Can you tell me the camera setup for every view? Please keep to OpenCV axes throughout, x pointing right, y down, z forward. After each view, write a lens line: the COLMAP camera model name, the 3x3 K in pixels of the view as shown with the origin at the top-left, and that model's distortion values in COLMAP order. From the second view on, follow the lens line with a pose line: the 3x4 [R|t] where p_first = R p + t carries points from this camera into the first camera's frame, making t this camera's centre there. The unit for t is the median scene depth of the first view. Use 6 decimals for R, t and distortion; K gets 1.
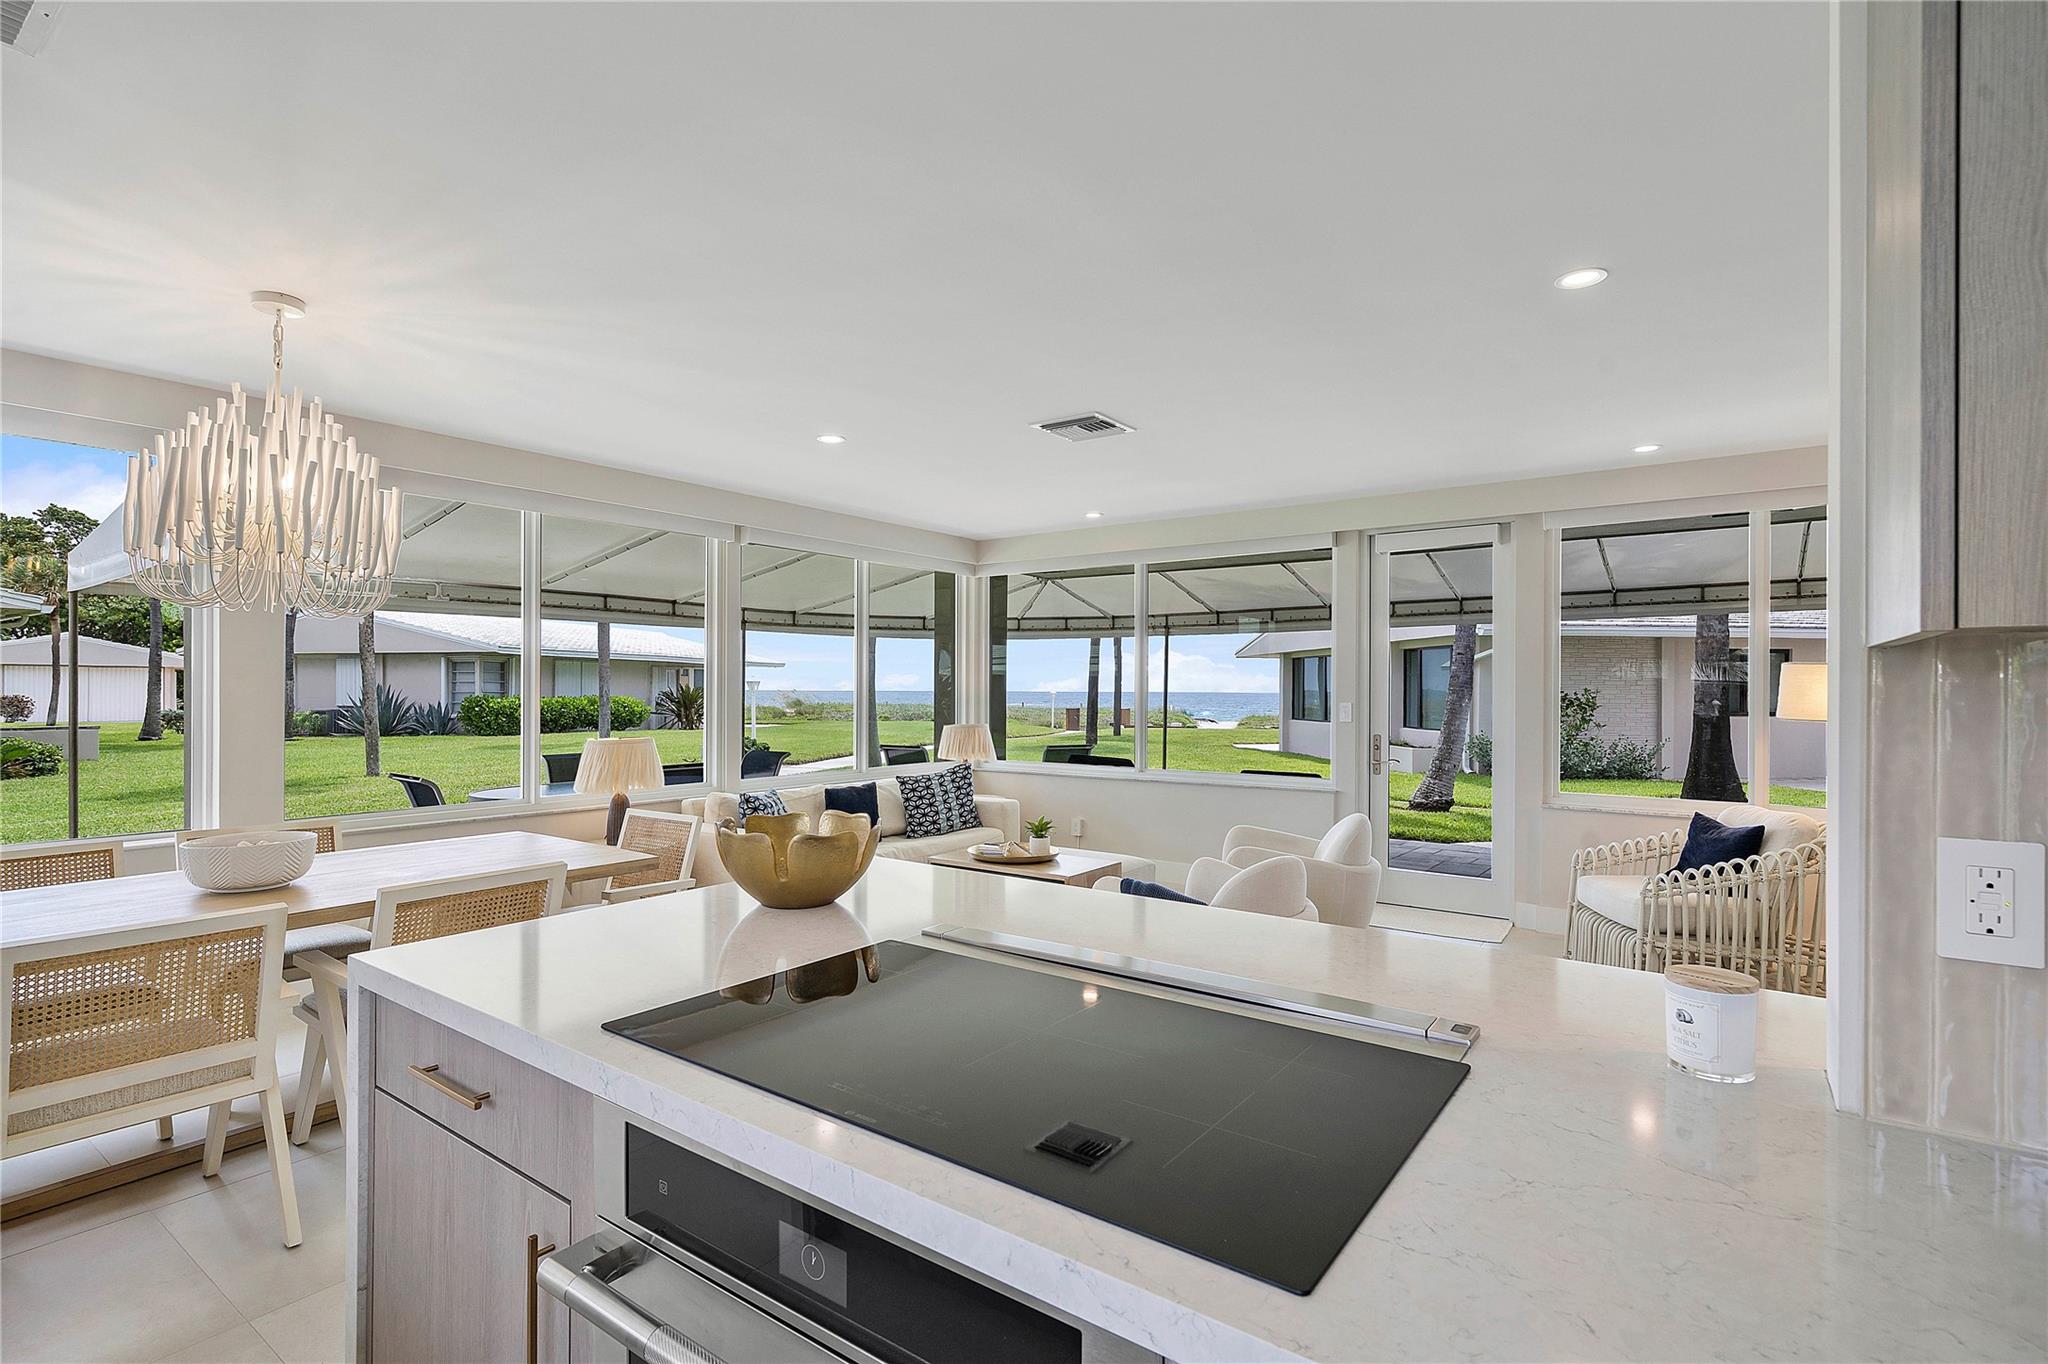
lens RADIAL K [[966.7, 0, 1024.0], [0, 966.7, 682.0], [0, 0, 1]] dist [-0.001473, -0.000069]
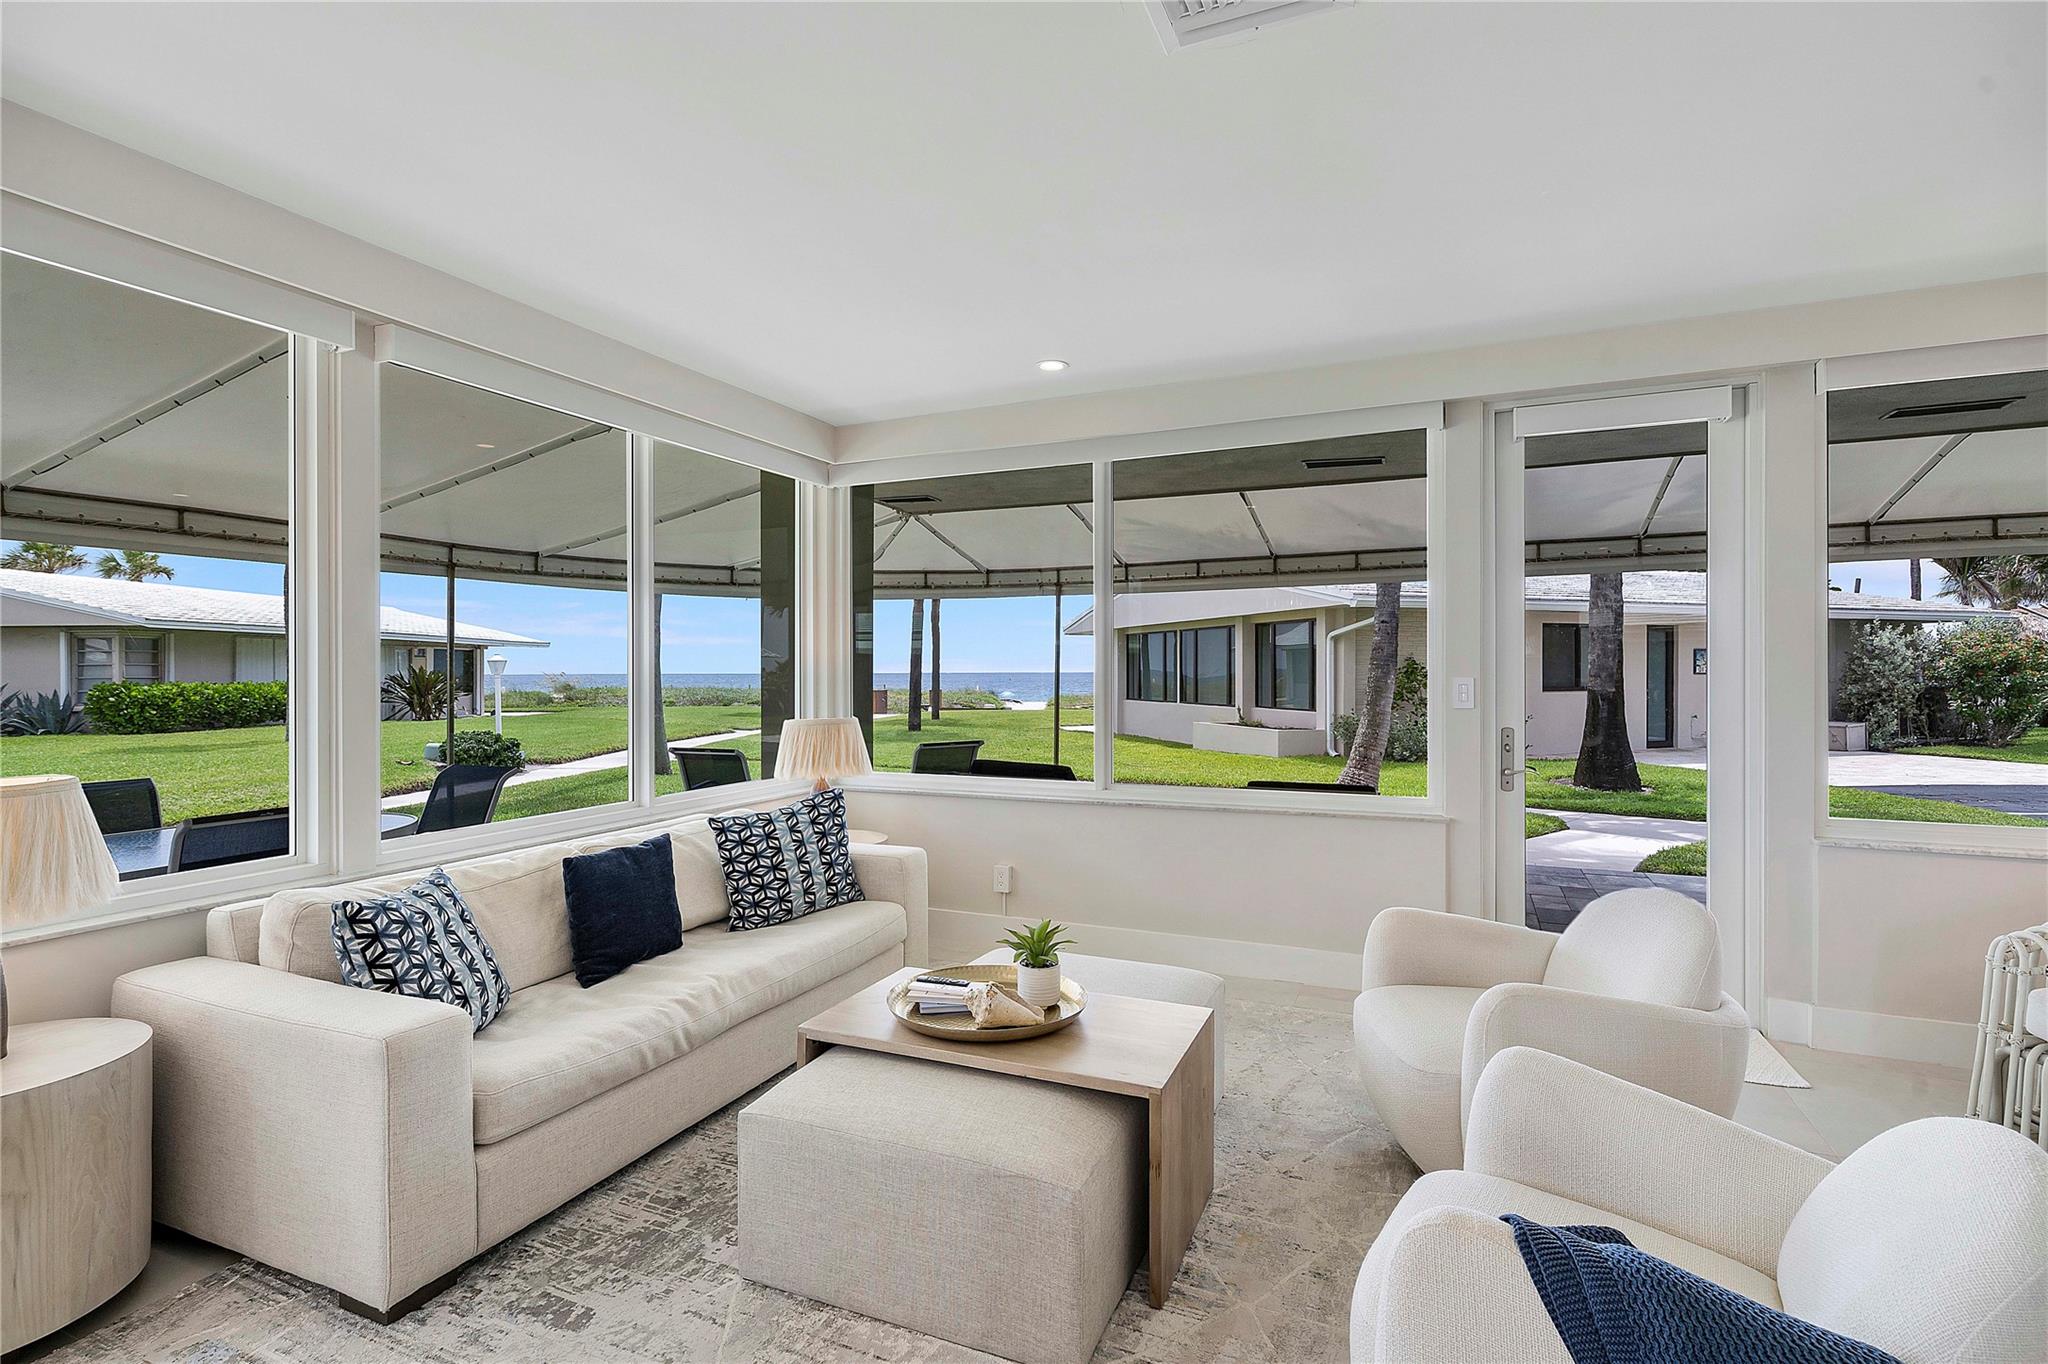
lens RADIAL K [[961.2, 0, 1018.8], [0, 961.2, 673.1], [0, 0, 1]] dist [-0.000478, -0.000029]
pose [[0.978752, -0.006763, 0.204938, -0.046106], [0.004747, 0.999935, 0.010328, 0.006753], [-0.204994, -0.009136, 0.978721, 0.280147]]
